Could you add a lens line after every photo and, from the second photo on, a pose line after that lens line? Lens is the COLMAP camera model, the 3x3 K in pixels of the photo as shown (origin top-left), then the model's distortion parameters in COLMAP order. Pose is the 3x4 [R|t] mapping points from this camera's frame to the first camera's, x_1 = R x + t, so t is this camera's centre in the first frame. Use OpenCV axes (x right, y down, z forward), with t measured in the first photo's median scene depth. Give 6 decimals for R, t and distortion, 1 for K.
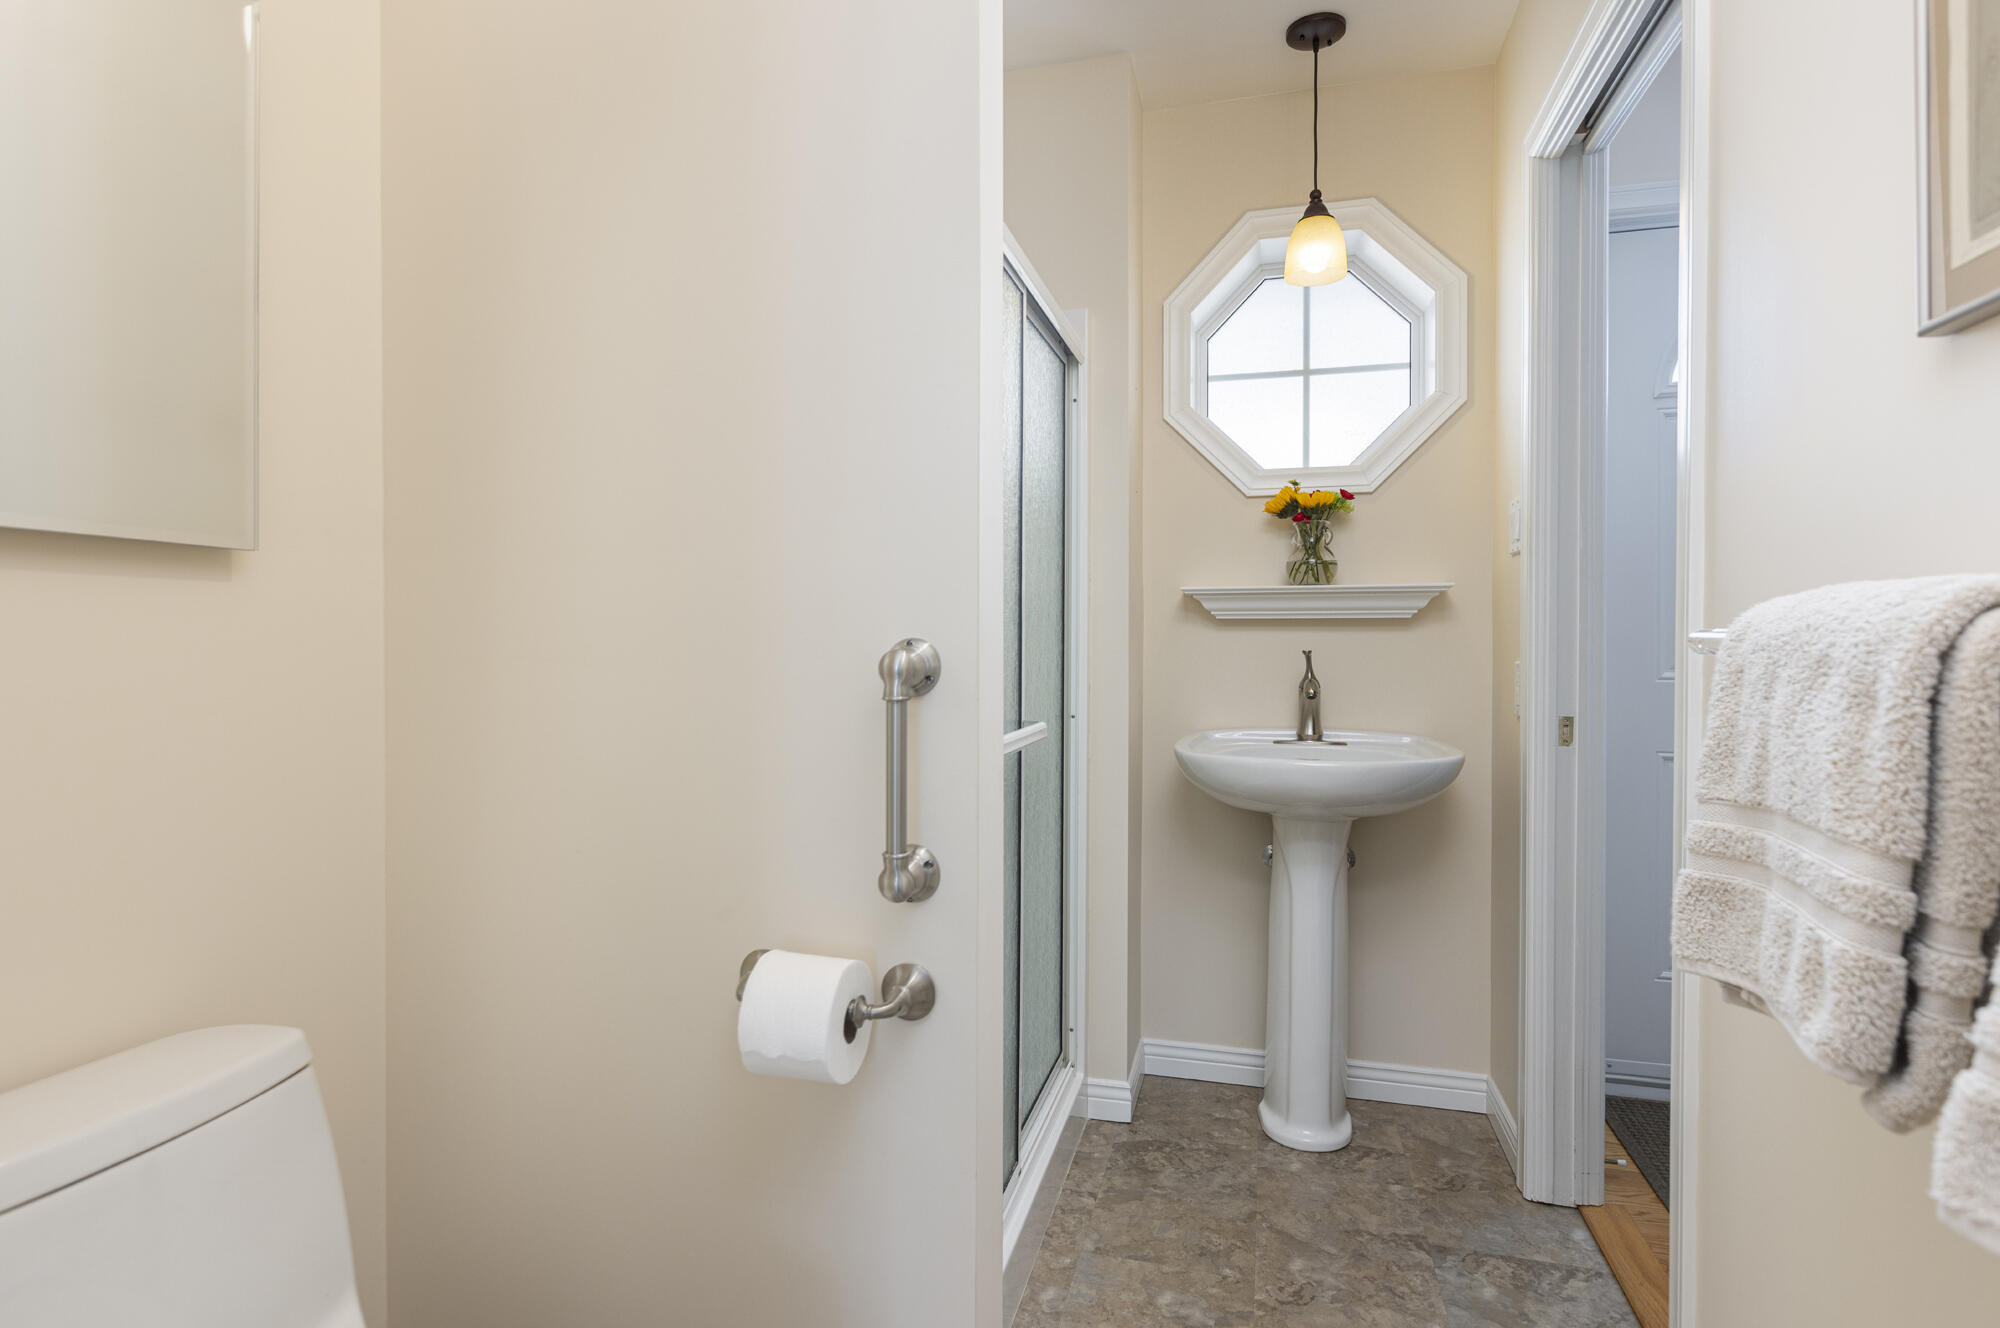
lens RADIAL K [[1045.9, 0, 992.4], [0, 1045.9, 659.3], [0, 0, 1]] dist [-0.028949, -0.000800]
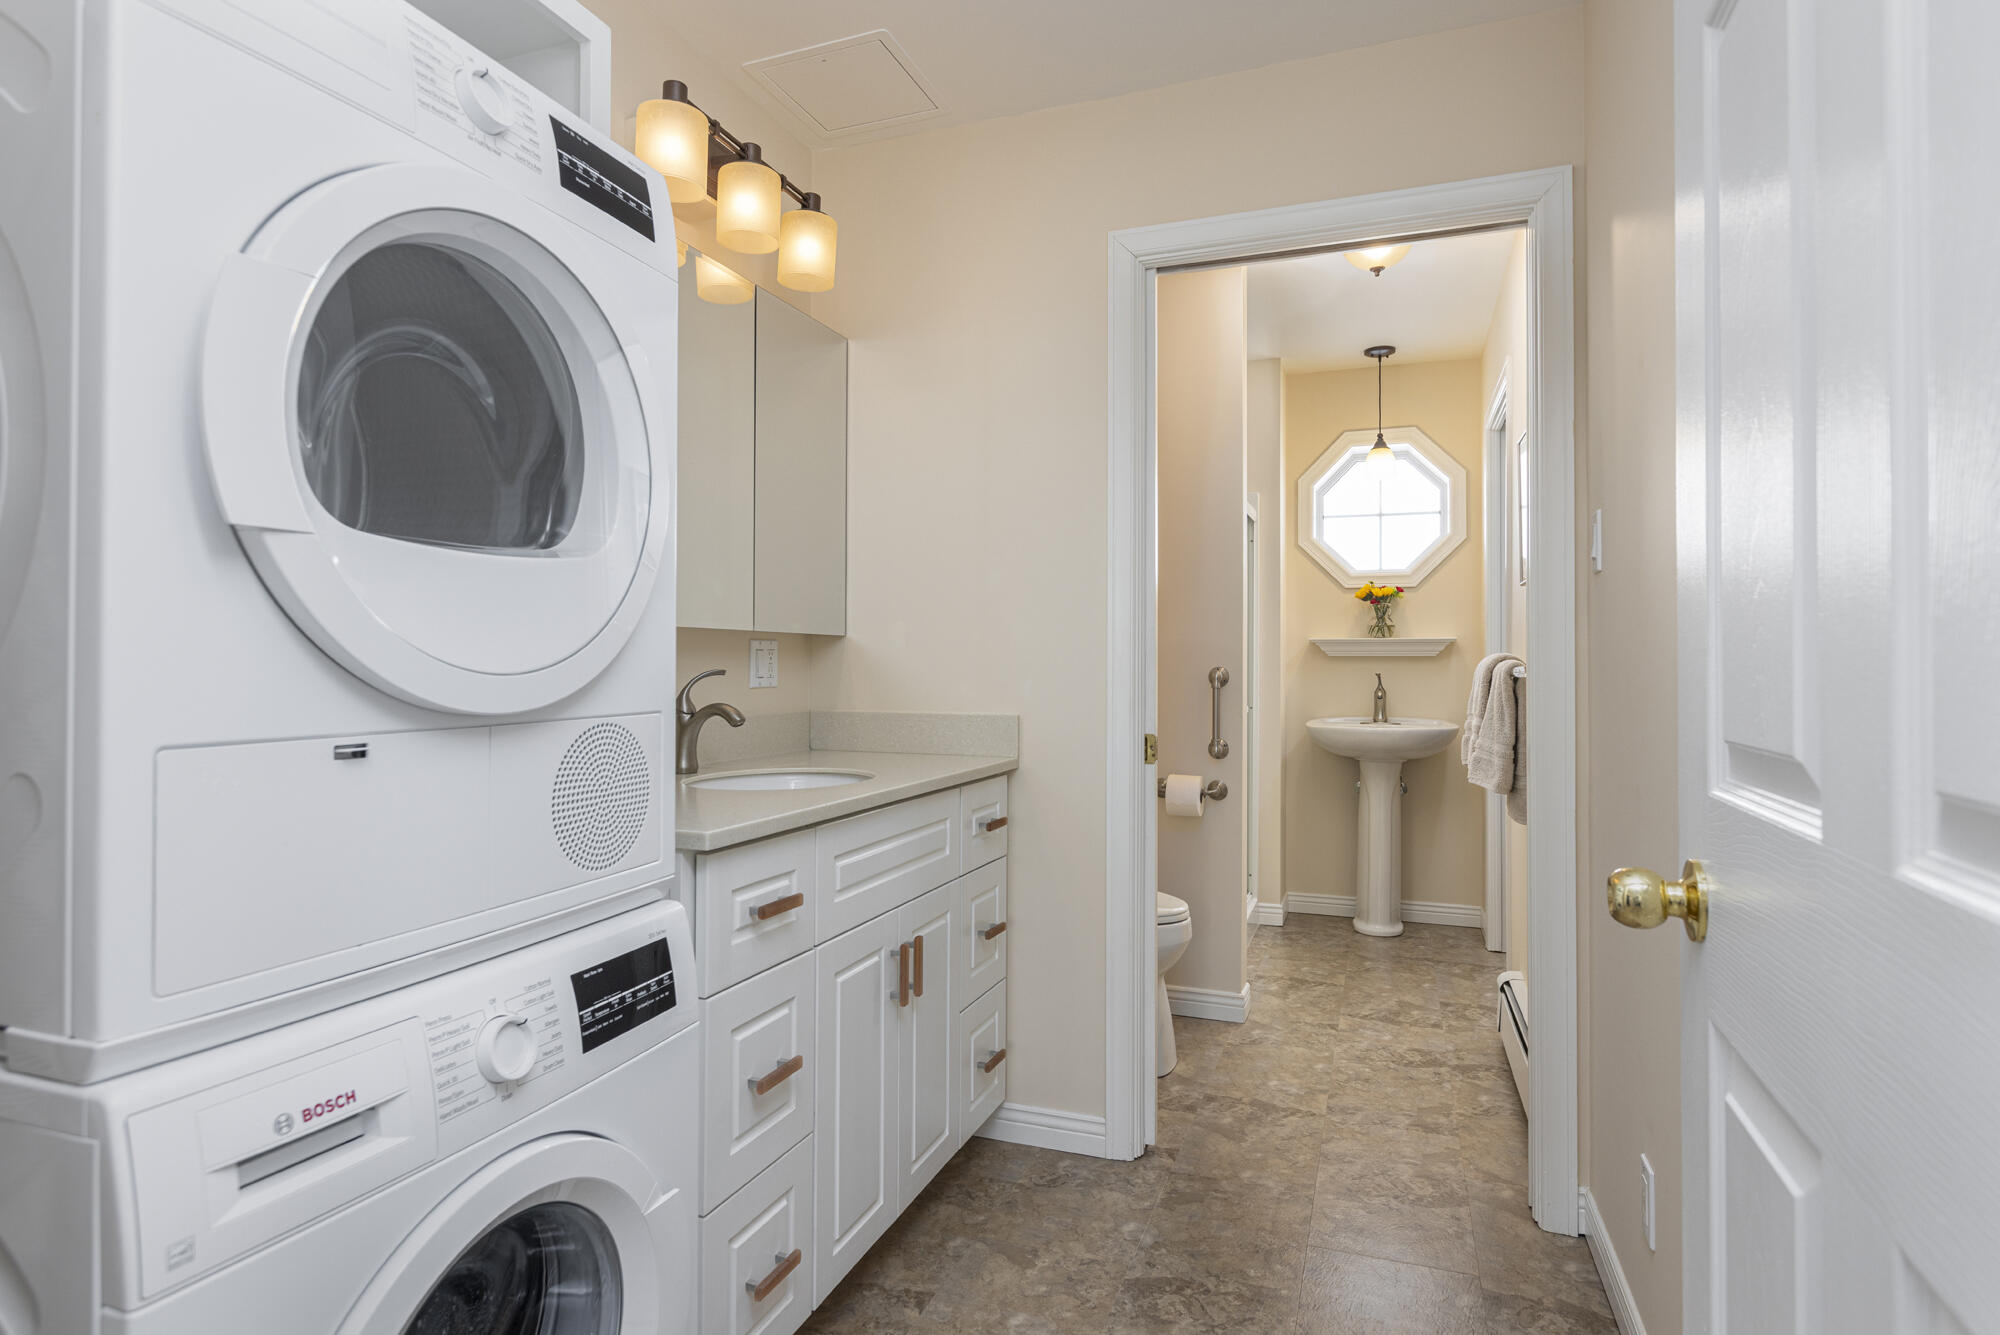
lens RADIAL K [[1045.9, 0, 1004.4], [0, 1045.9, 661.8], [0, 0, 1]] dist [-0.028949, -0.000800]
pose [[0.995597, 0.000824, -0.093730, -0.185835], [-0.003052, 0.999716, -0.023629, 0.016835], [0.093684, 0.023811, 0.995317, -0.903856]]
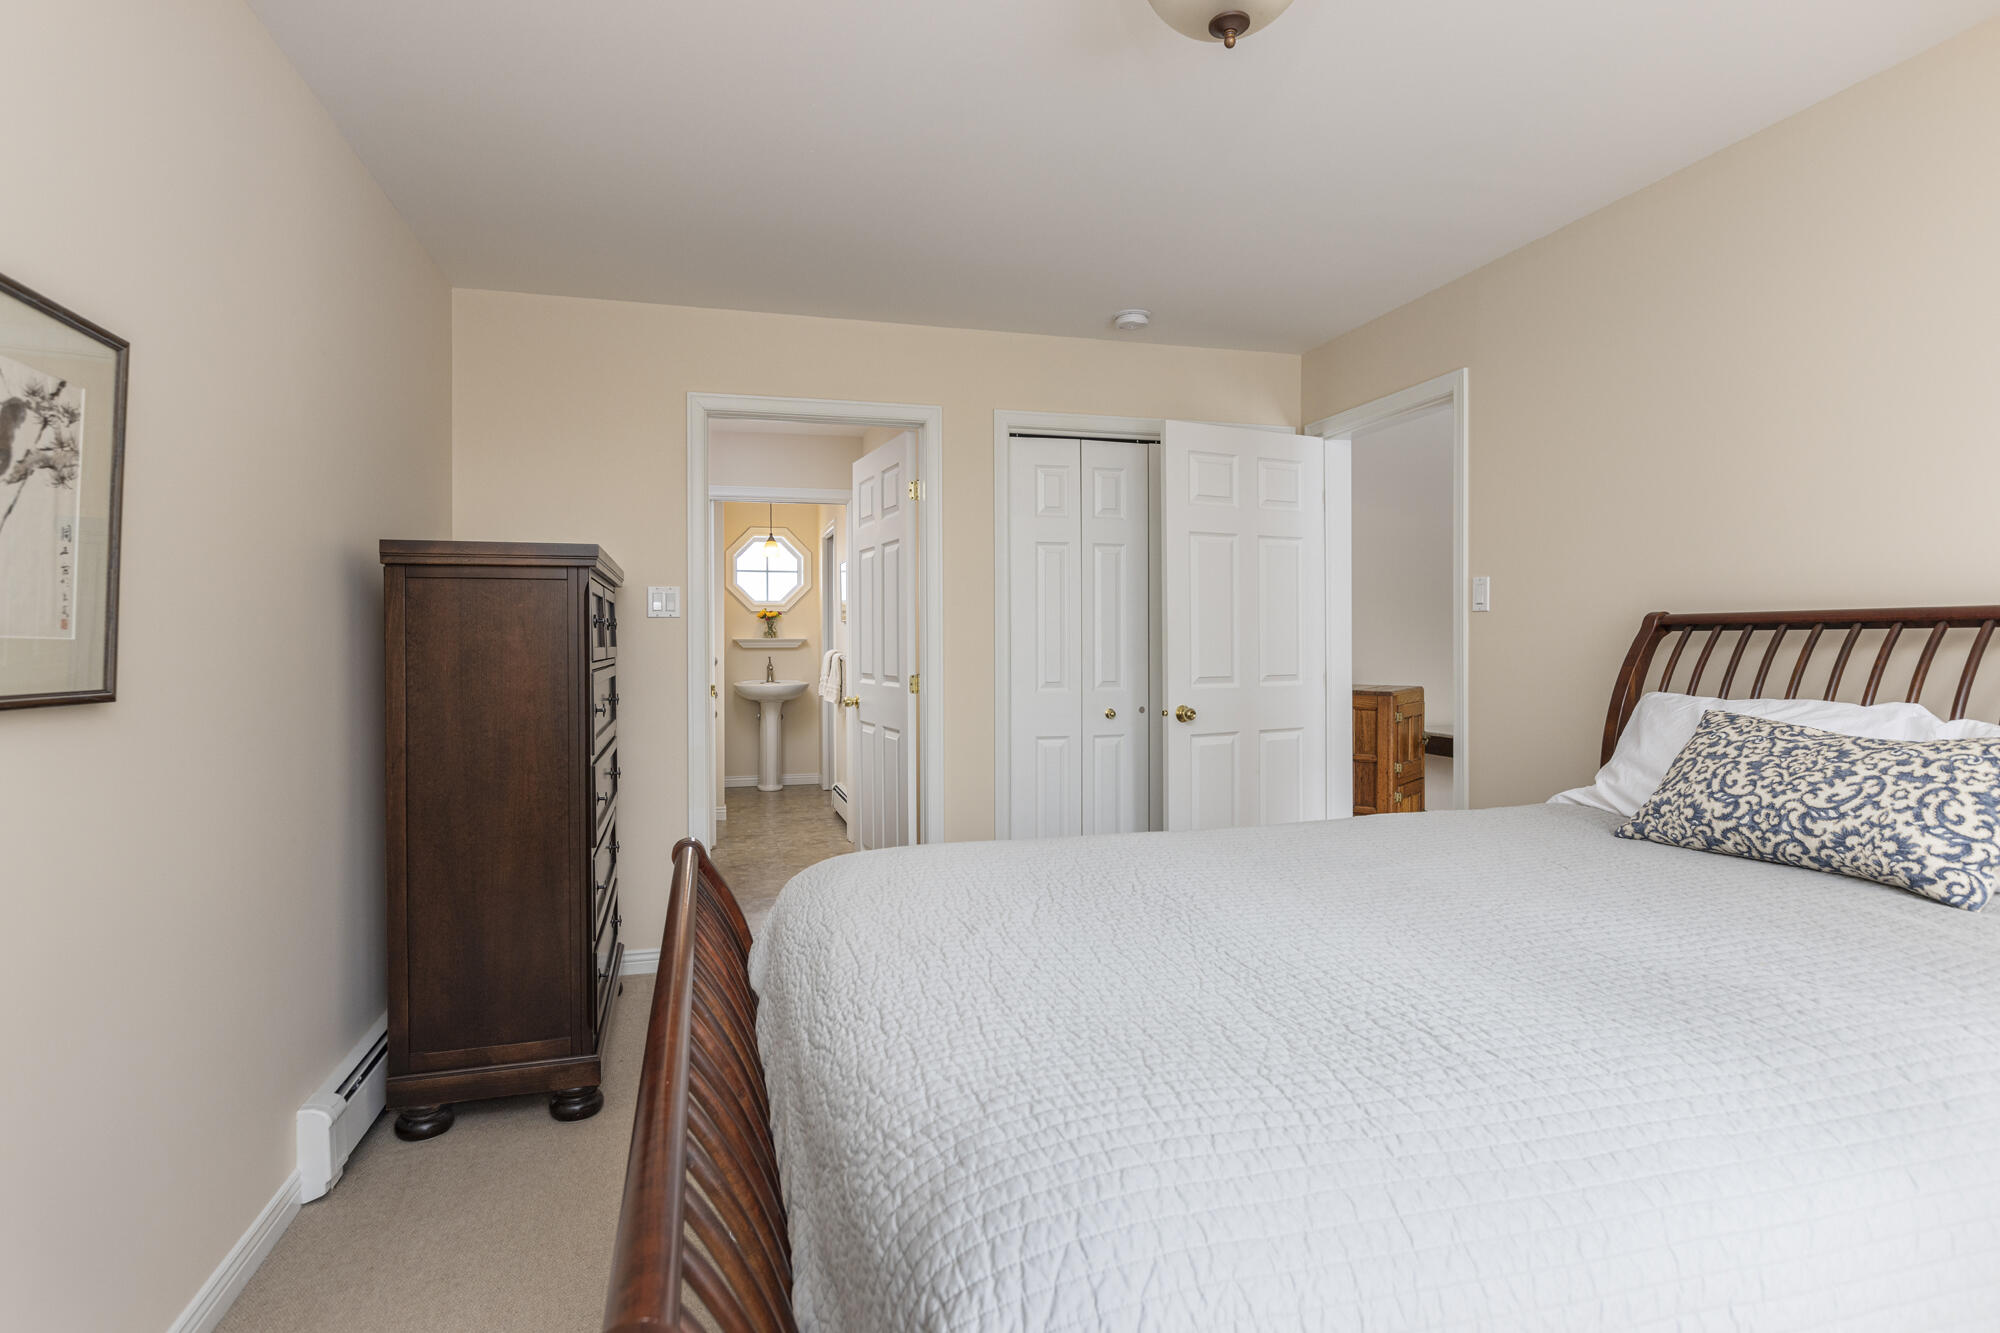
lens RADIAL K [[1045.9, 0, 997.0], [0, 1045.9, 659.3], [0, 0, 1]] dist [-0.028949, -0.000800]
pose [[0.859394, -0.006816, 0.511268, -0.855773], [0.010430, 0.999937, -0.004201, 0.023732], [-0.511207, 0.008942, 0.859411, -2.466043]]
